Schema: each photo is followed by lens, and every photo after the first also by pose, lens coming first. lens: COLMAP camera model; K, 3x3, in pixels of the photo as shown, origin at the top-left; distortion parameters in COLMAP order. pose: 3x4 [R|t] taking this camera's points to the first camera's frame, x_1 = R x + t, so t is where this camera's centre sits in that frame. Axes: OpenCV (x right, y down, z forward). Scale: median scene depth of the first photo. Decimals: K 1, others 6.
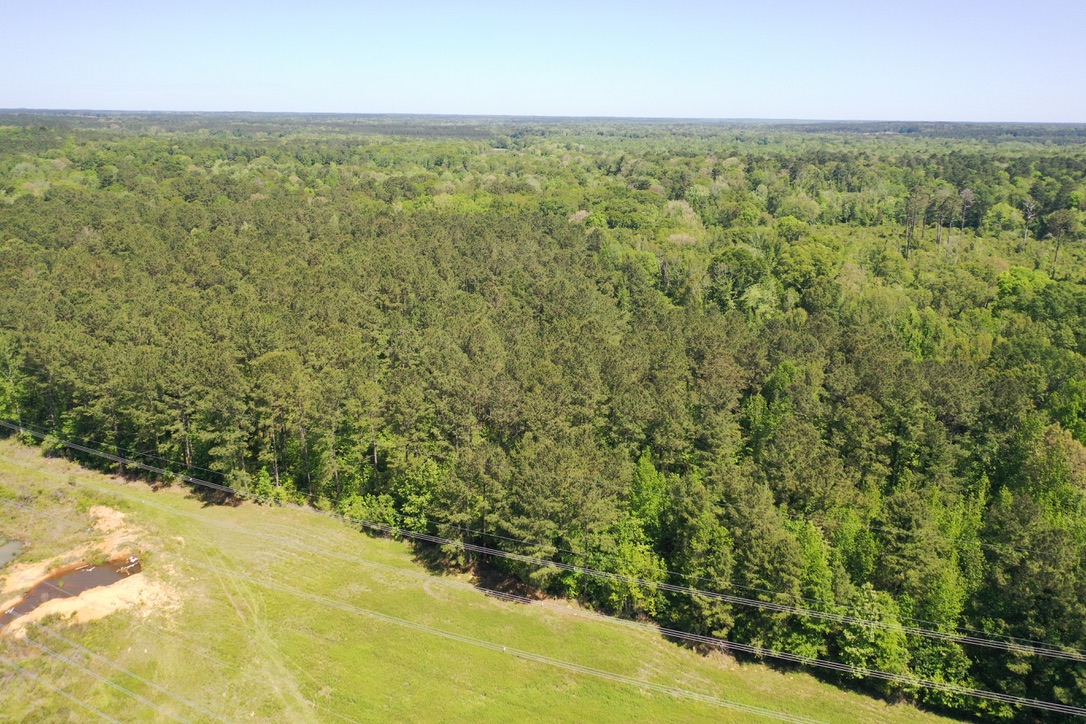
lens RADIAL K [[856.3, 0, 542.3], [0, 856.3, 357.7], [0, 0, 1]] dist [-0.003438, -0.004804]
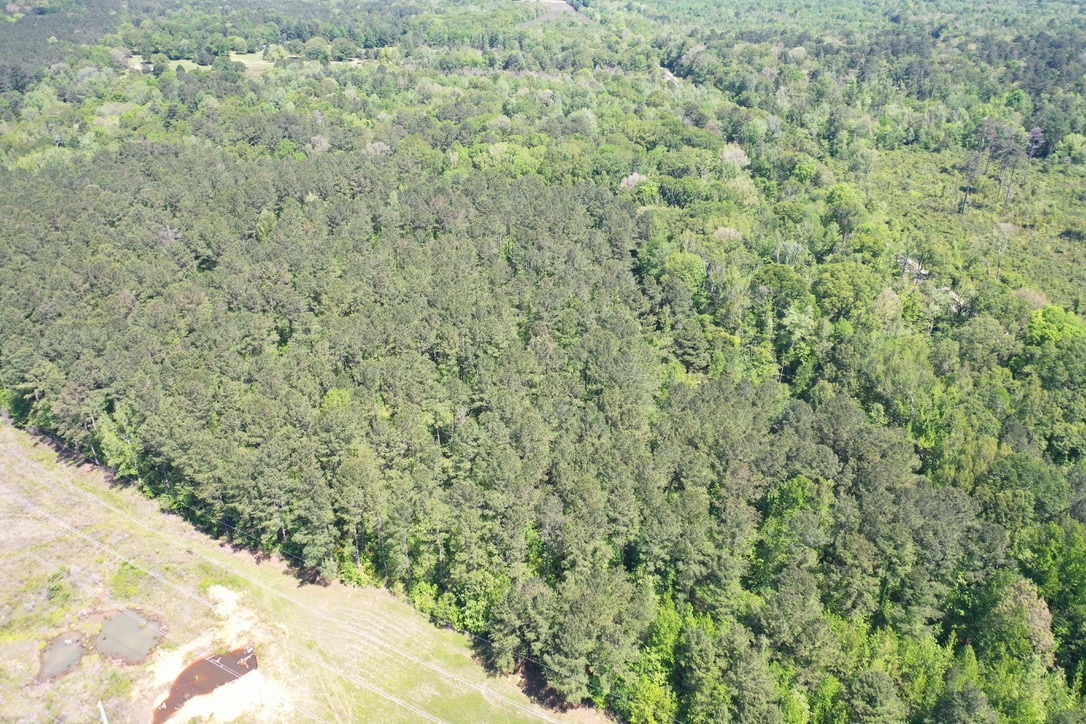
lens RADIAL K [[856.3, 0, 543.2], [0, 856.3, 357.5], [0, 0, 1]] dist [-0.003438, -0.004804]
pose [[0.997918, 0.027390, -0.058393, 0.011132], [-0.016054, 0.982336, 0.186433, -0.464547], [0.062468, -0.185107, 0.980731, -0.128617]]
